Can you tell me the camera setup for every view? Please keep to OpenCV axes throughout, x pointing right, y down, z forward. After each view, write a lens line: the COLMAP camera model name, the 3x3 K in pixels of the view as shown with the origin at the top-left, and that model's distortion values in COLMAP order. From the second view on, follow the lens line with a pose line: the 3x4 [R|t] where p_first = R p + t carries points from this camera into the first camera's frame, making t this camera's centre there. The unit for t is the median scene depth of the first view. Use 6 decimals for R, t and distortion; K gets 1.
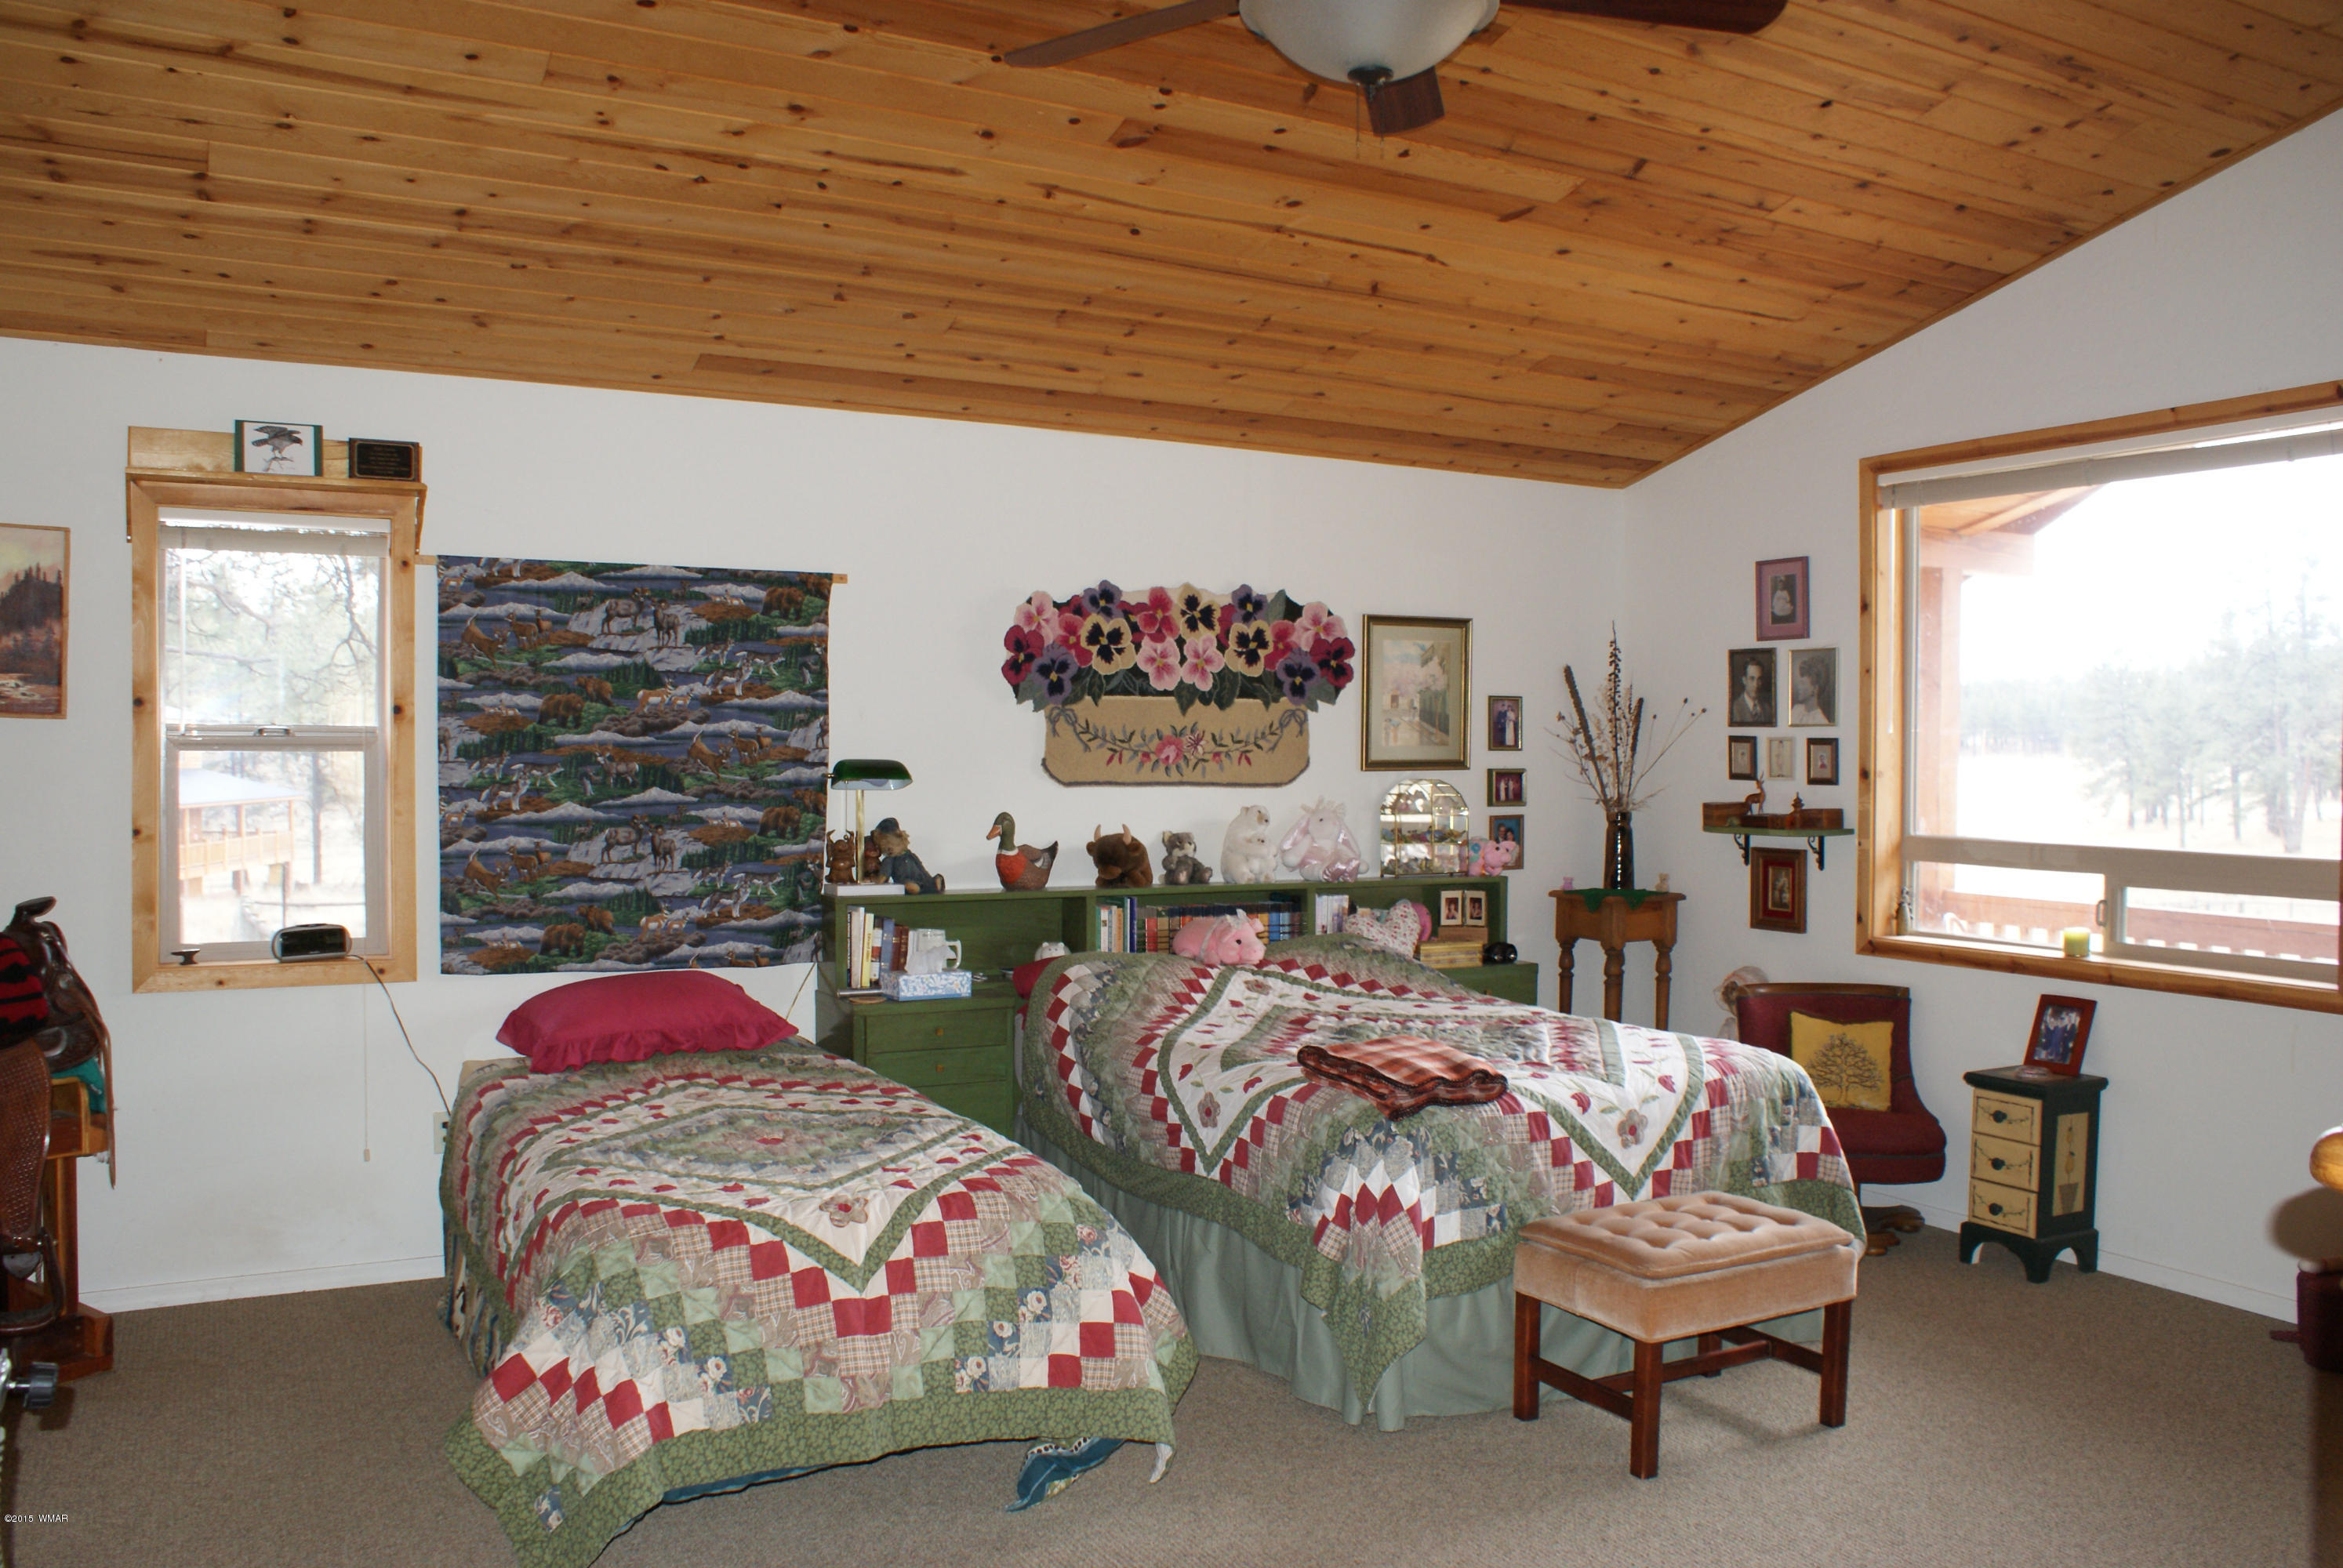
lens RADIAL K [[1828.4, 0, 1159.4], [0, 1828.4, 811.7], [0, 0, 1]] dist [-0.160003, 0.138472]
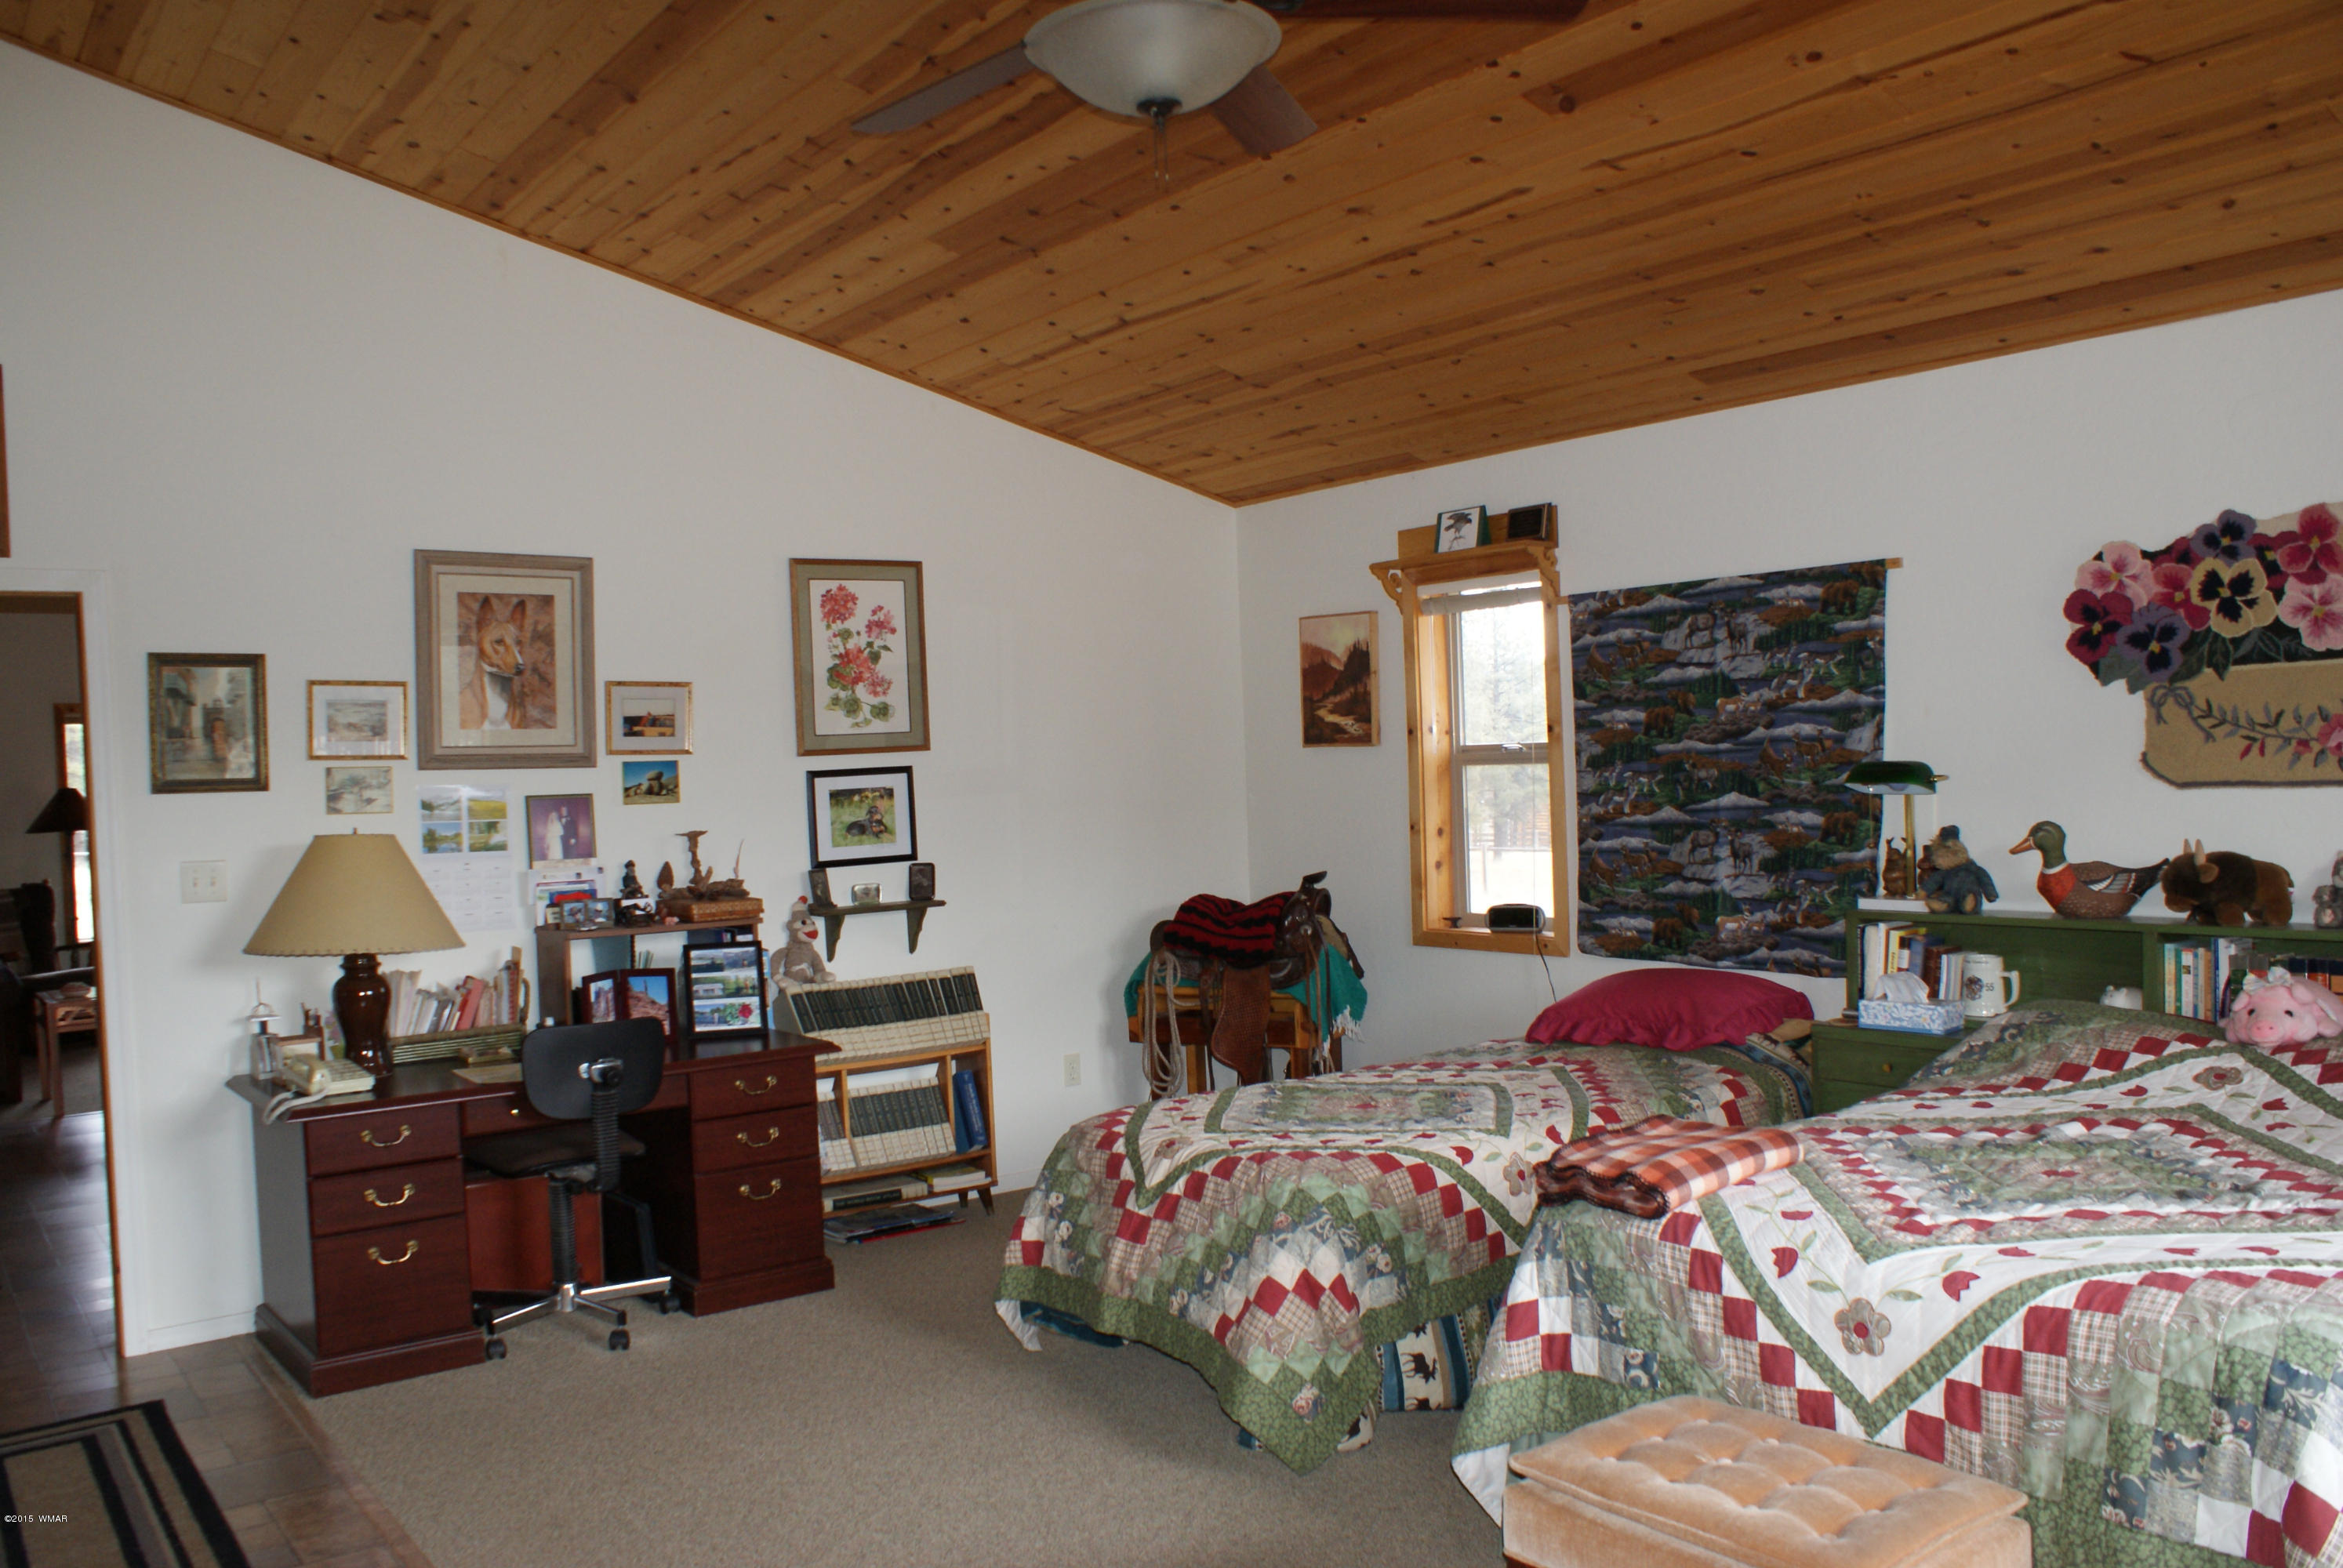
lens RADIAL K [[1828.4, 0, 1159.4], [0, 1828.4, 811.7], [0, 0, 1]] dist [-0.160003, 0.138472]
pose [[0.154532, 0.012876, -0.987904, 0.686281], [0.005000, 0.999892, 0.013814, -0.018196], [0.987975, -0.007074, 0.154451, 0.516686]]
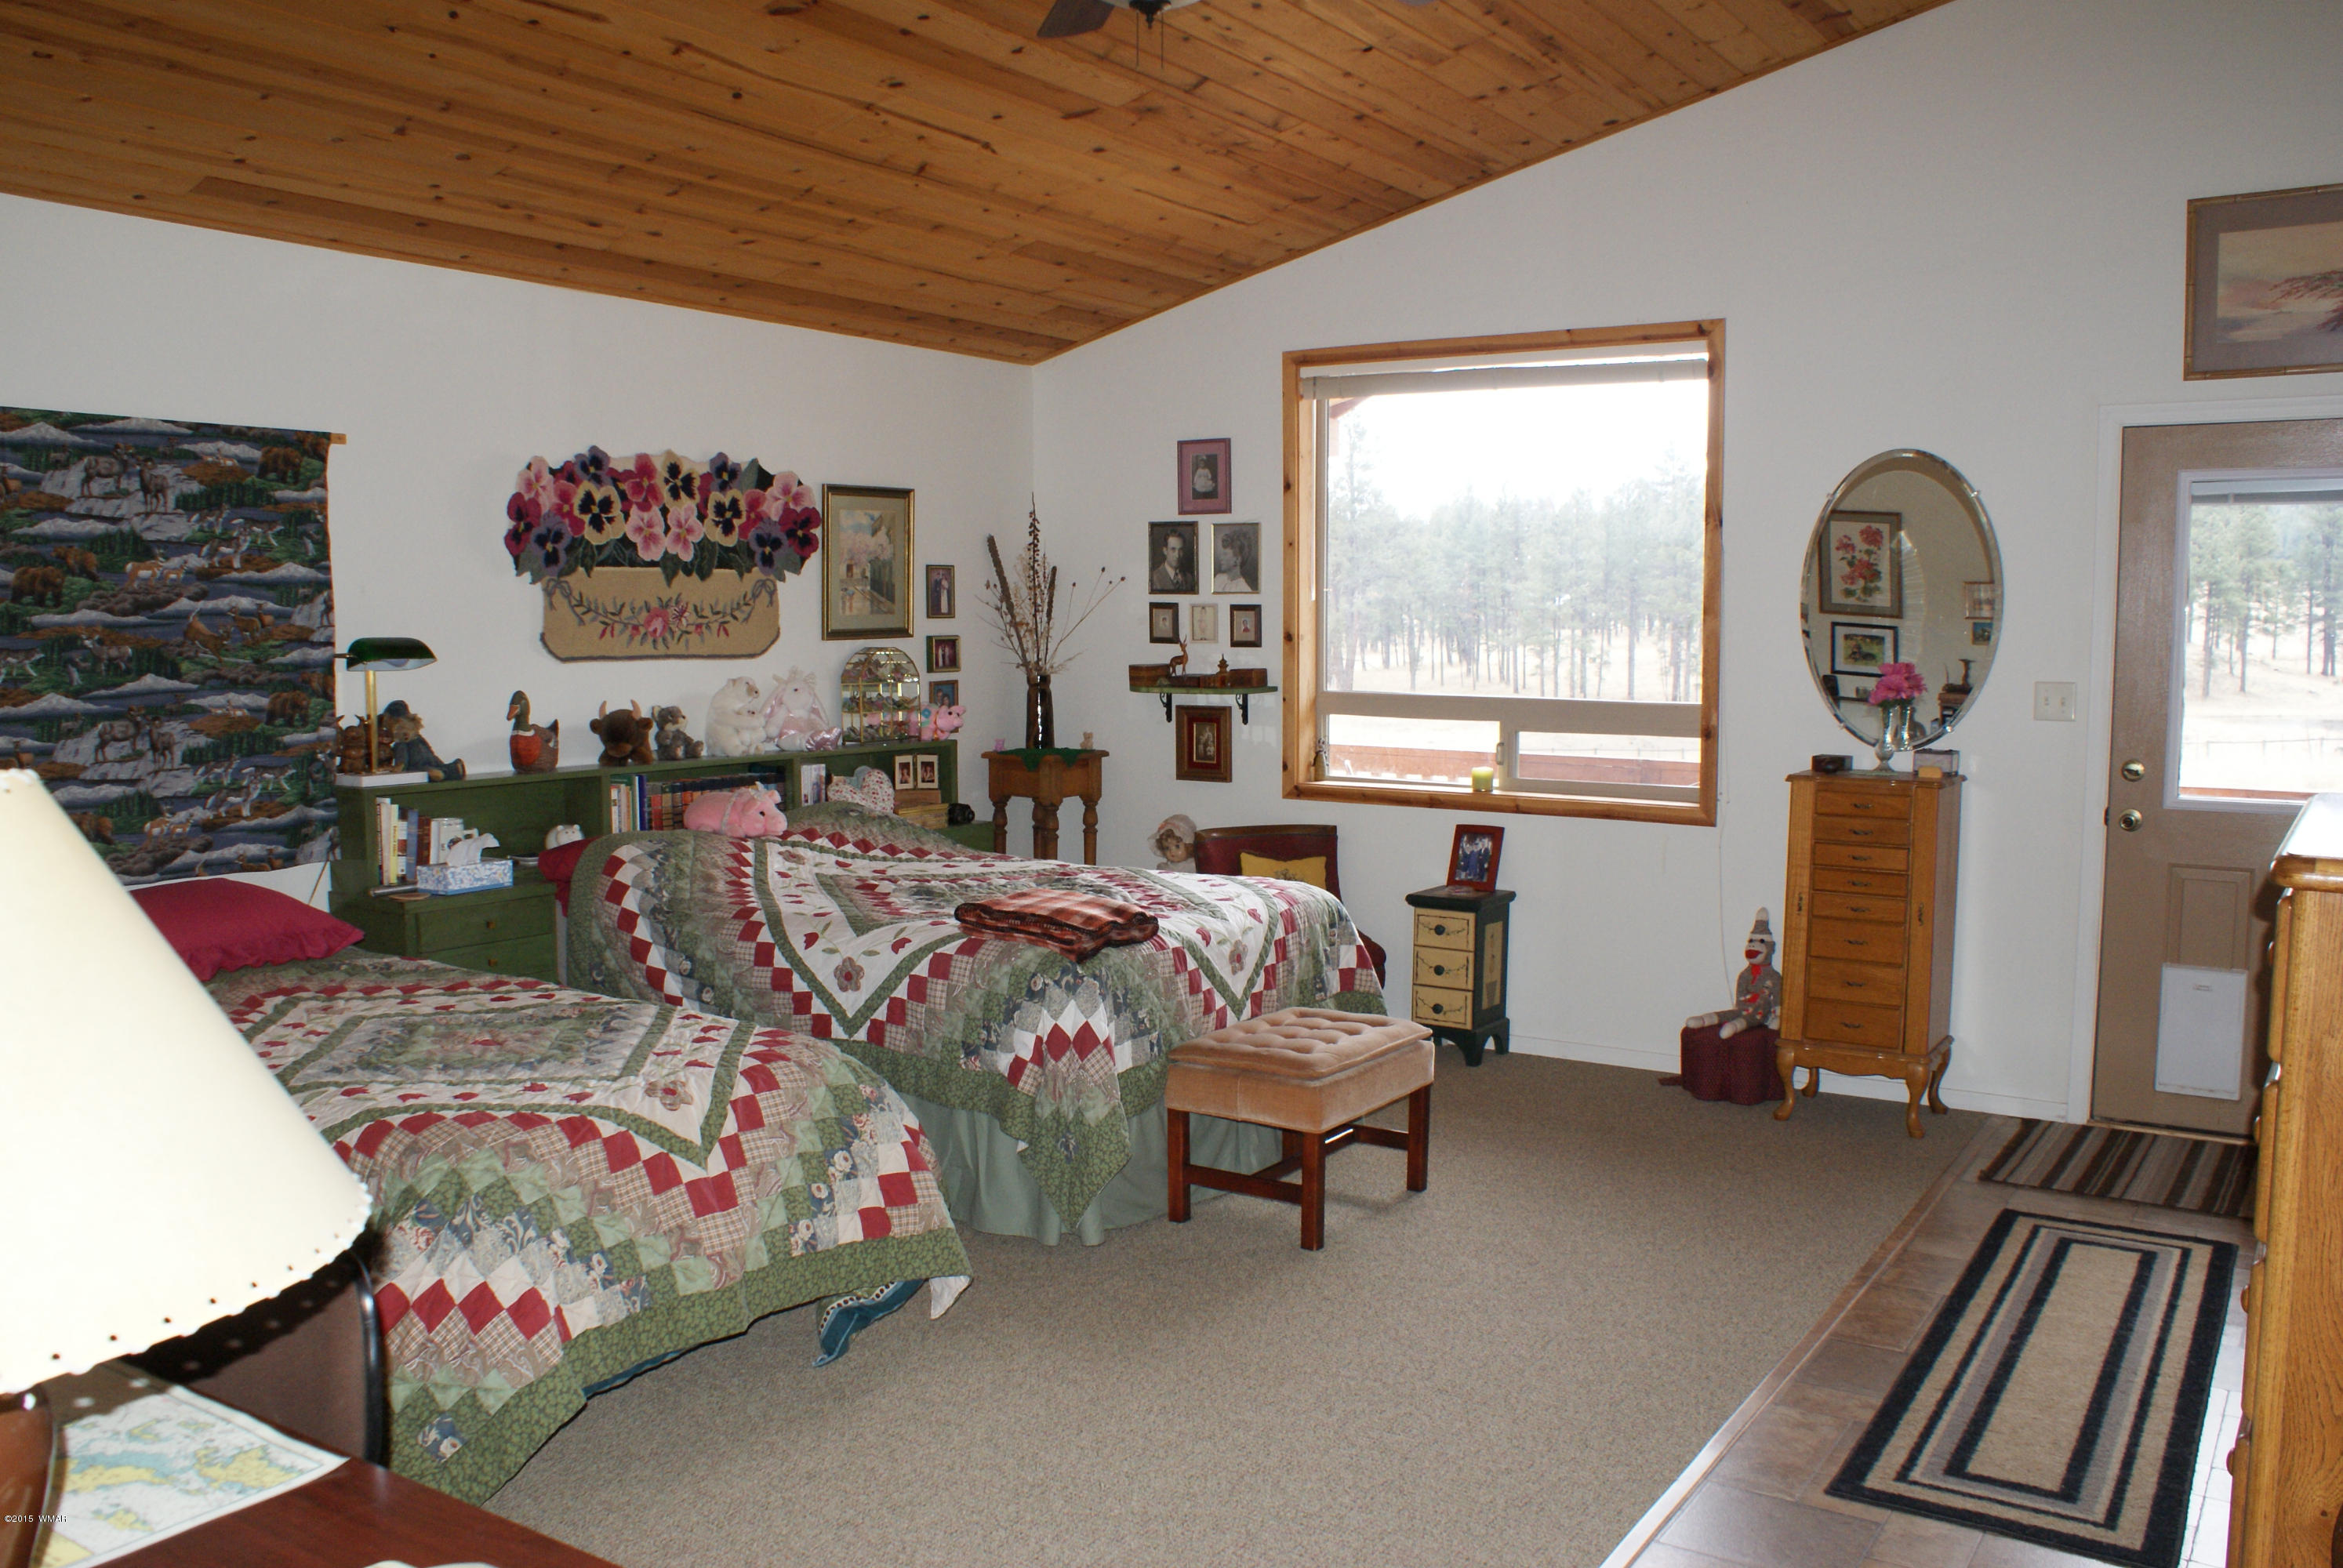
lens RADIAL K [[1917.0, 0, 1151.5], [0, 1917.0, 811.2], [0, 0, 1]] dist [-0.154751, 0.144739]
pose [[0.886293, -0.052639, 0.460124, -0.265511], [0.019633, 0.996897, 0.076229, -0.006053], [-0.462709, -0.058528, 0.884576, -0.024339]]
